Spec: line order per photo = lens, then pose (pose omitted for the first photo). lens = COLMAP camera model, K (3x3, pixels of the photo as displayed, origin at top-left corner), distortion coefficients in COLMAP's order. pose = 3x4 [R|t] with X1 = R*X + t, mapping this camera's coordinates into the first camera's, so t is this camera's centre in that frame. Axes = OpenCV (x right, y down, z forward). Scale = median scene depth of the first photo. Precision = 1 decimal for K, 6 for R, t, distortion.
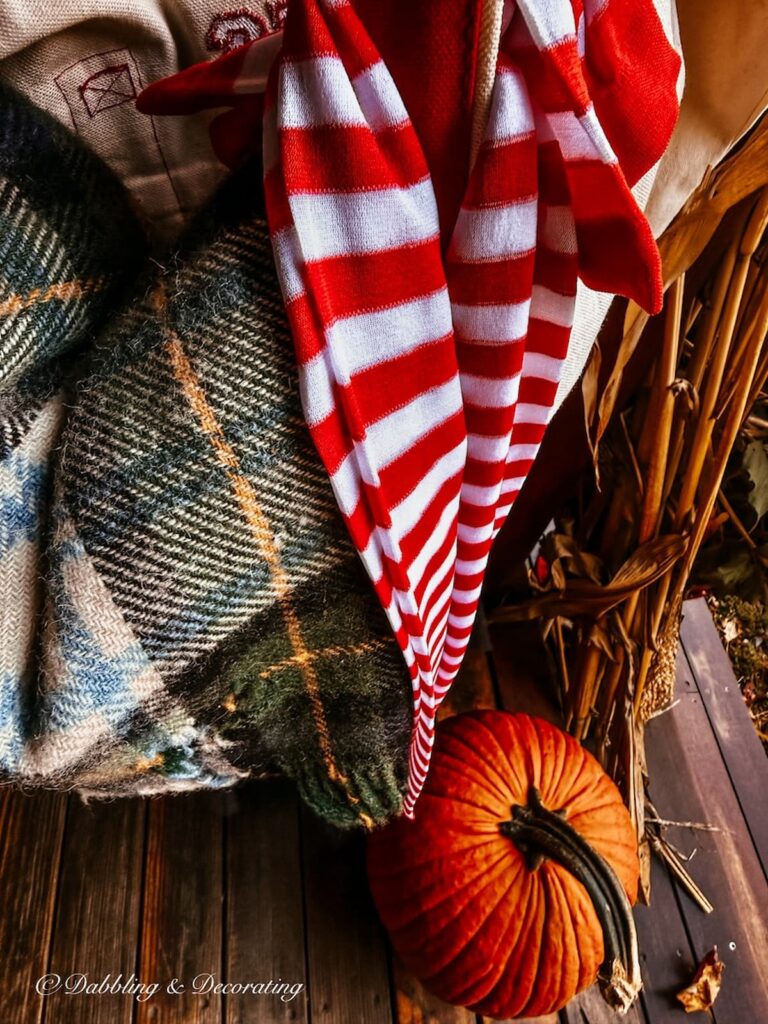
lens RADIAL K [[724.1, 0, 366.2], [0, 724.1, 476.1], [0, 0, 1]] dist [0.065599, -0.051920]
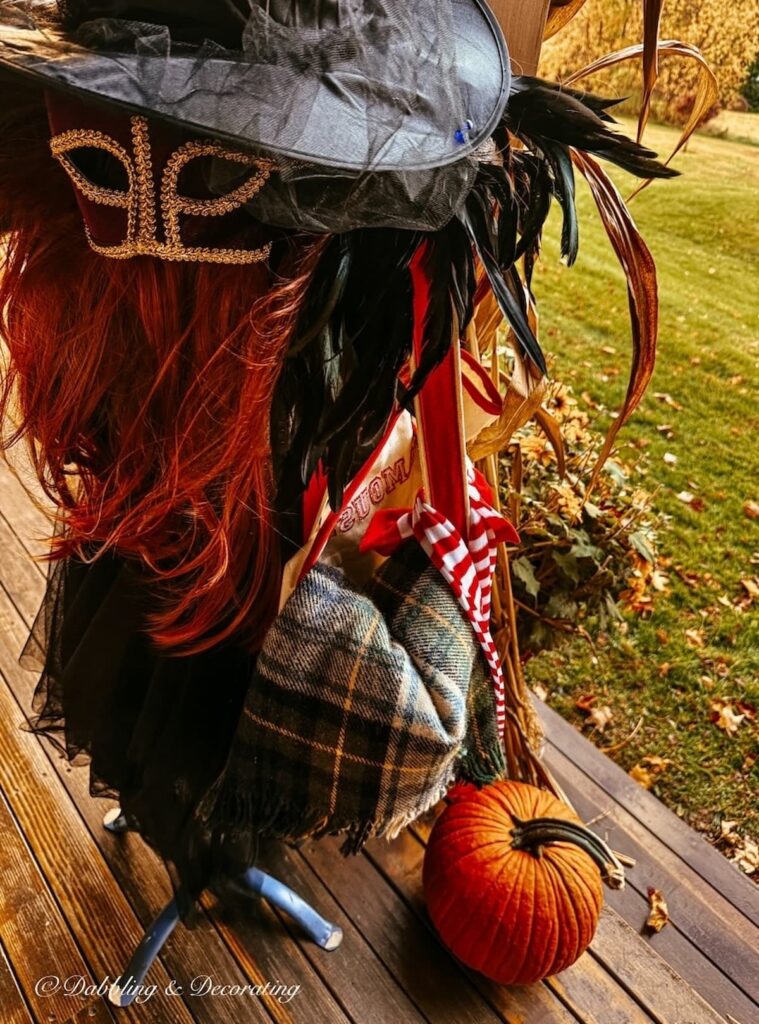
lens RADIAL K [[773.9, 0, 378.1], [0, 773.9, 525.8], [0, 0, 1]] dist [0.037842, -0.085562]
pose [[0.826813, -0.391077, 0.404277, -0.459162], [0.471995, 0.873328, -0.120496, -0.047693], [-0.305943, 0.290444, 0.906665, -0.614000]]
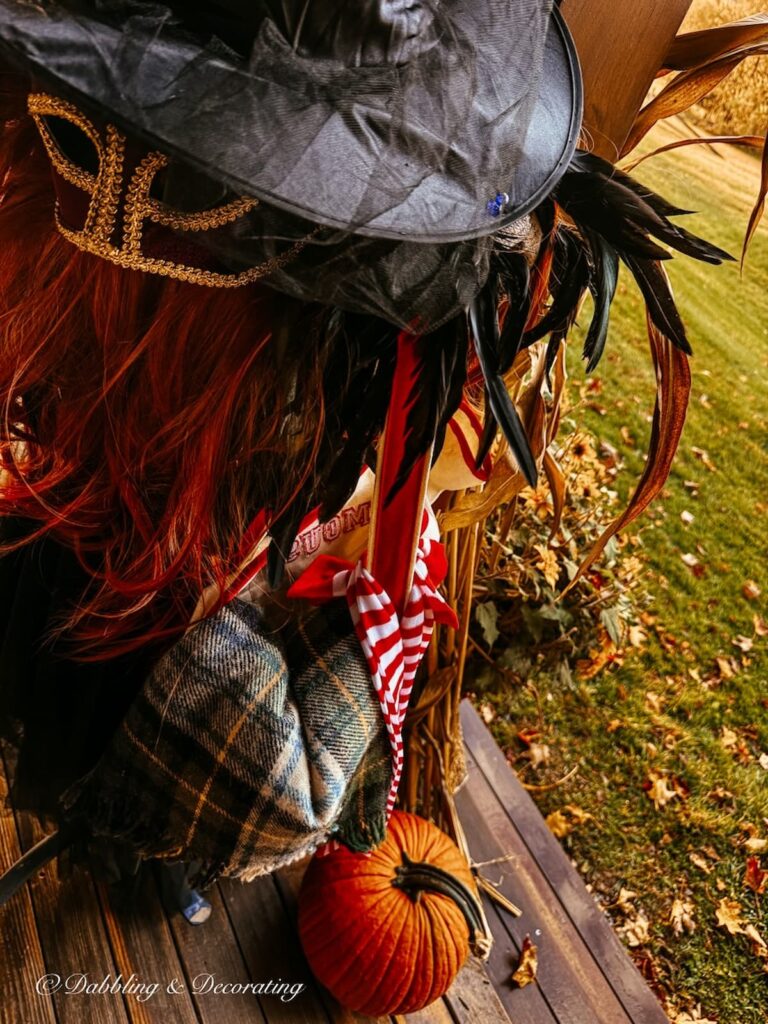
lens RADIAL K [[761.8, 0, 382.6], [0, 761.8, 521.3], [0, 0, 1]] dist [0.028715, -0.068640]
pose [[0.912363, -0.166334, 0.374068, -0.312905], [0.209643, 0.974668, -0.077928, -0.140404], [-0.351630, 0.149520, 0.924121, -0.594606]]
